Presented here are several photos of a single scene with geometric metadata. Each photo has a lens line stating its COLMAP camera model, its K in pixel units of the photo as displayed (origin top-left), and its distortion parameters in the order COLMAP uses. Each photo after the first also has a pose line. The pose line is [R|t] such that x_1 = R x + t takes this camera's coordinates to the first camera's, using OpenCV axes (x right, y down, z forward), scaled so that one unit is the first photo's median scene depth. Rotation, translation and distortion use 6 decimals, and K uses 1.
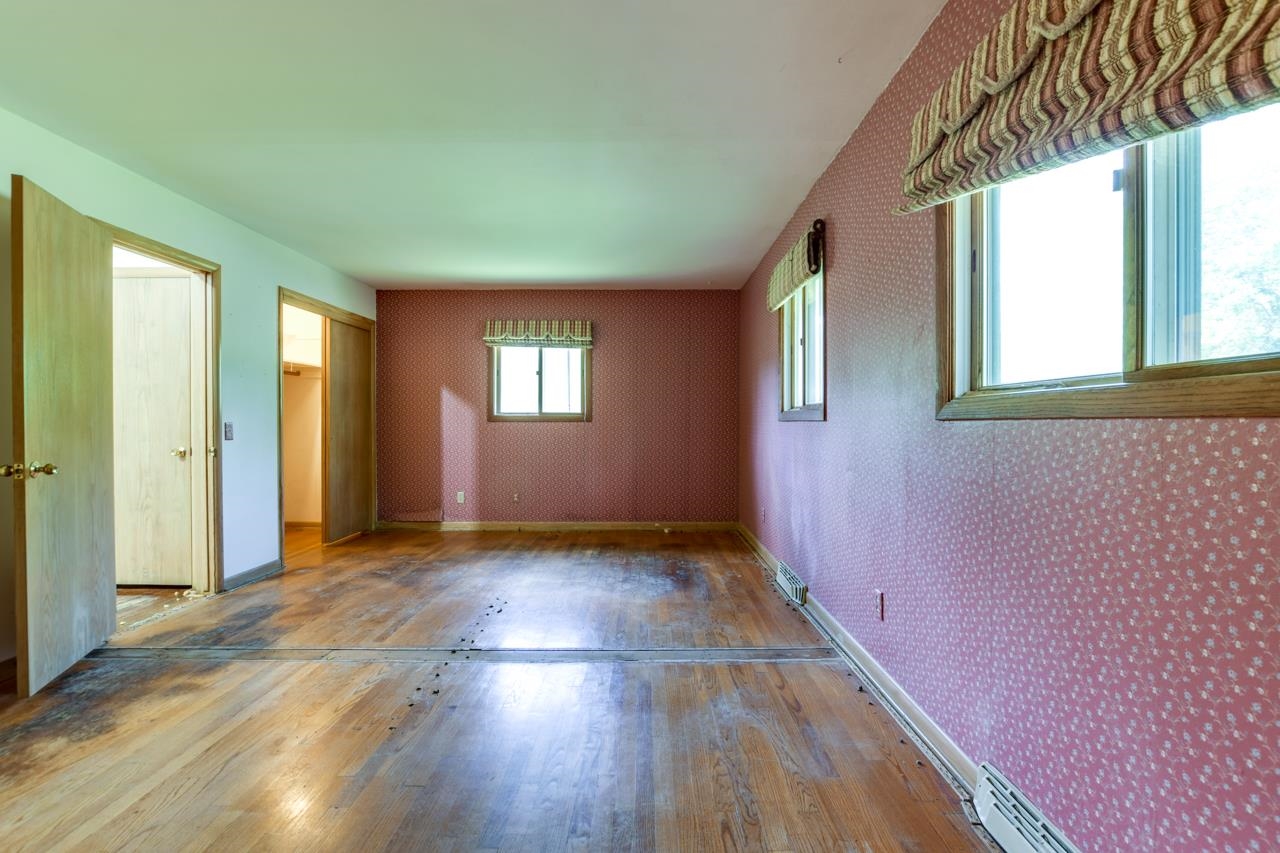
lens RADIAL K [[566.5, 0, 637.6], [0, 566.5, 429.5], [0, 0, 1]] dist [-0.029105, 0.008281]
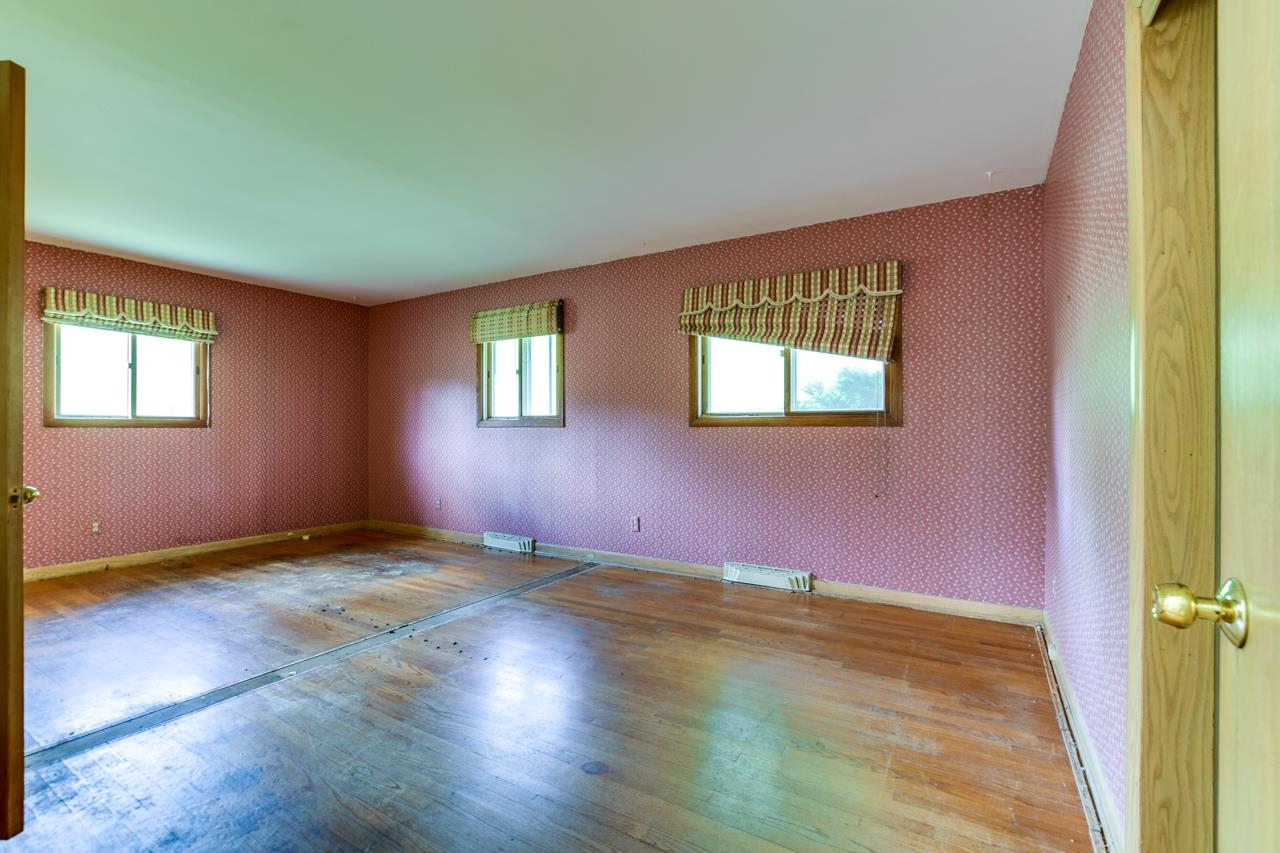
lens RADIAL K [[566.5, 0, 637.6], [0, 566.5, 429.5], [0, 0, 1]] dist [-0.029105, 0.008281]
pose [[0.531531, -0.005496, 0.847021, -0.467974], [0.011634, 0.999932, -0.000812, -0.002309], [-0.846959, 0.010286, 0.531559, -0.009108]]
